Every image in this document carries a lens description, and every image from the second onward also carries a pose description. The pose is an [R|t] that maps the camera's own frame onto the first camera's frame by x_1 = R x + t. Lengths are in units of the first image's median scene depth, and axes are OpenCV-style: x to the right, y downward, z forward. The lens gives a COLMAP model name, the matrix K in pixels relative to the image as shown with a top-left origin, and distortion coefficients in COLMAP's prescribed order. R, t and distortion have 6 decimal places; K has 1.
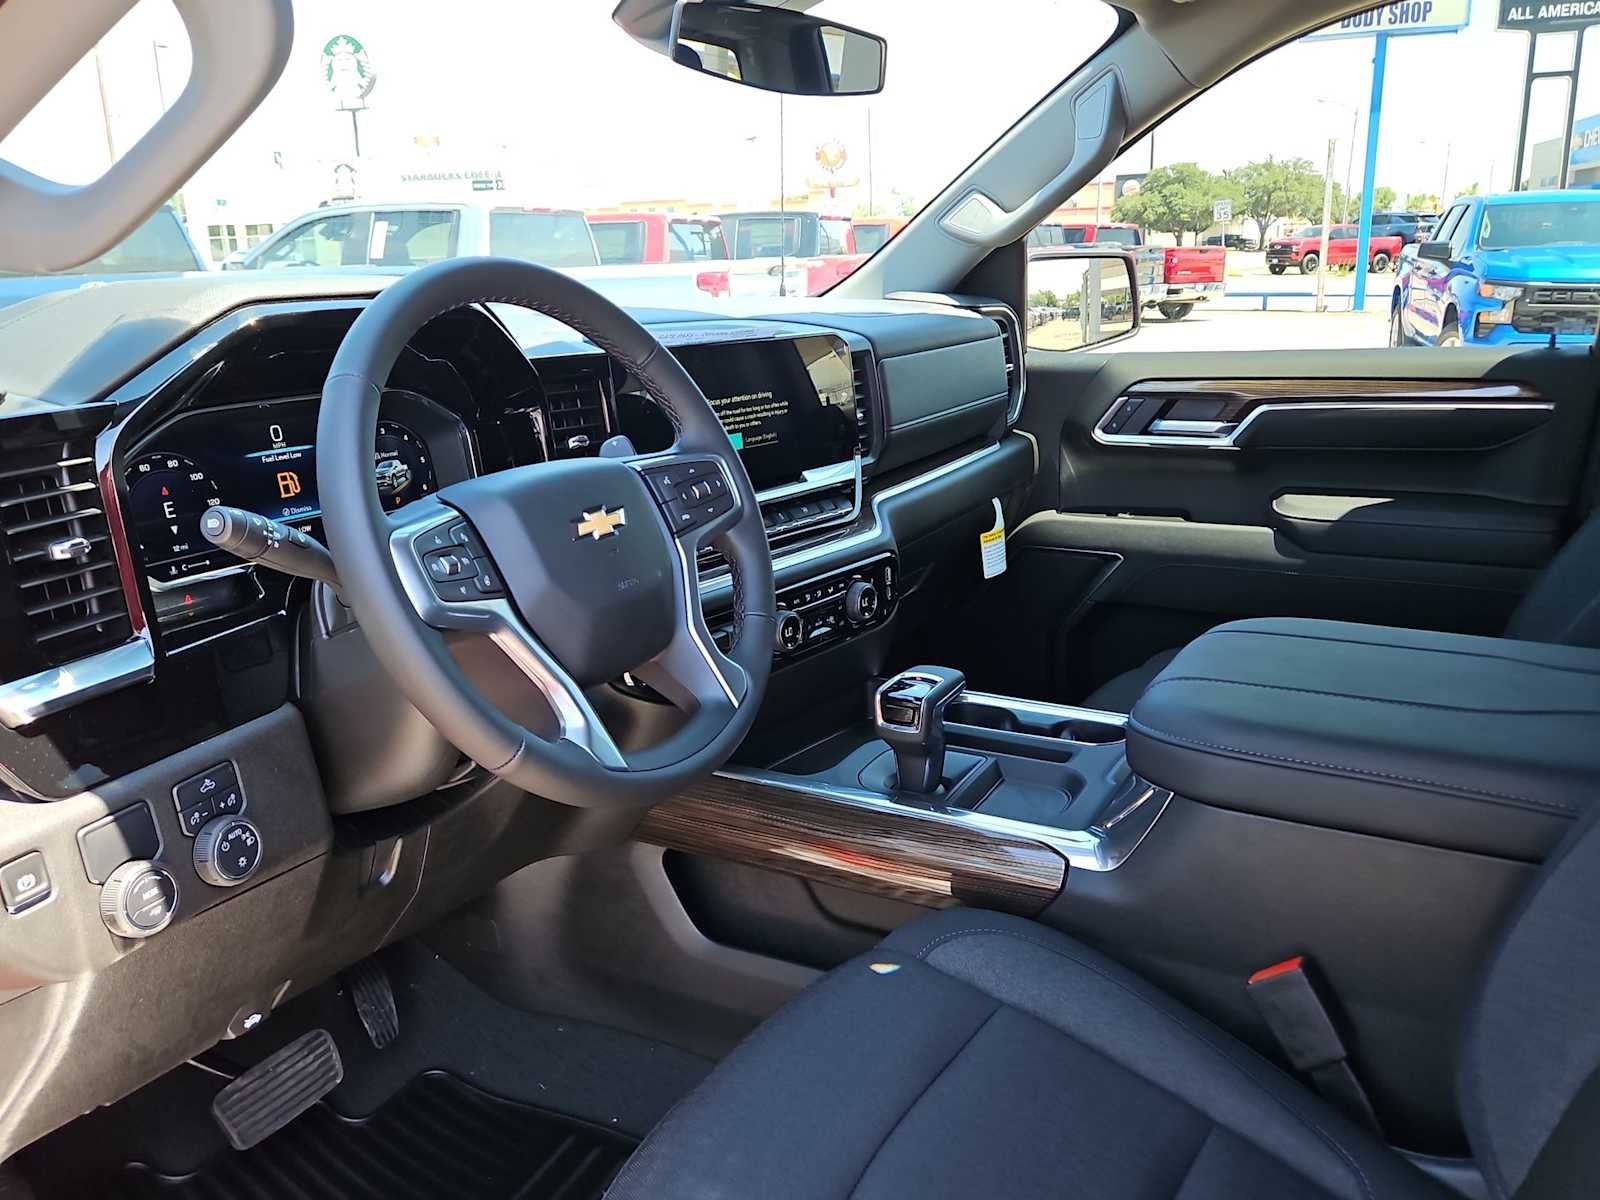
lens RADIAL K [[1253.4, 0, 767.2], [0, 1253.4, 597.0], [0, 0, 1]] dist [0.057286, -0.051917]
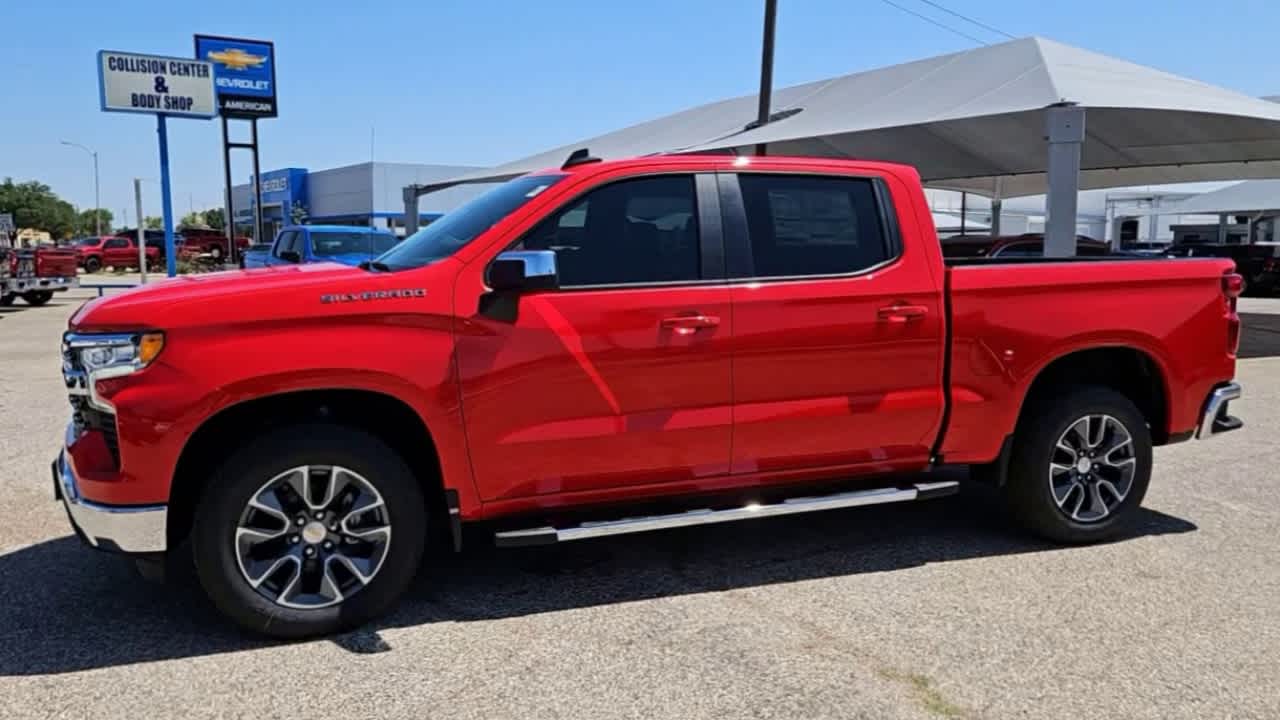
lens RADIAL K [[1112.7, 0, 701.3], [0, 1112.7, 322.5], [0, 0, 1]] dist [0.048132, -0.011398]
pose [[0.562533, -0.031094, 0.826190, -0.172274], [0.203514, 0.973753, -0.101920, 0.034736], [-0.801336, 0.225475, 0.554096, -0.113476]]
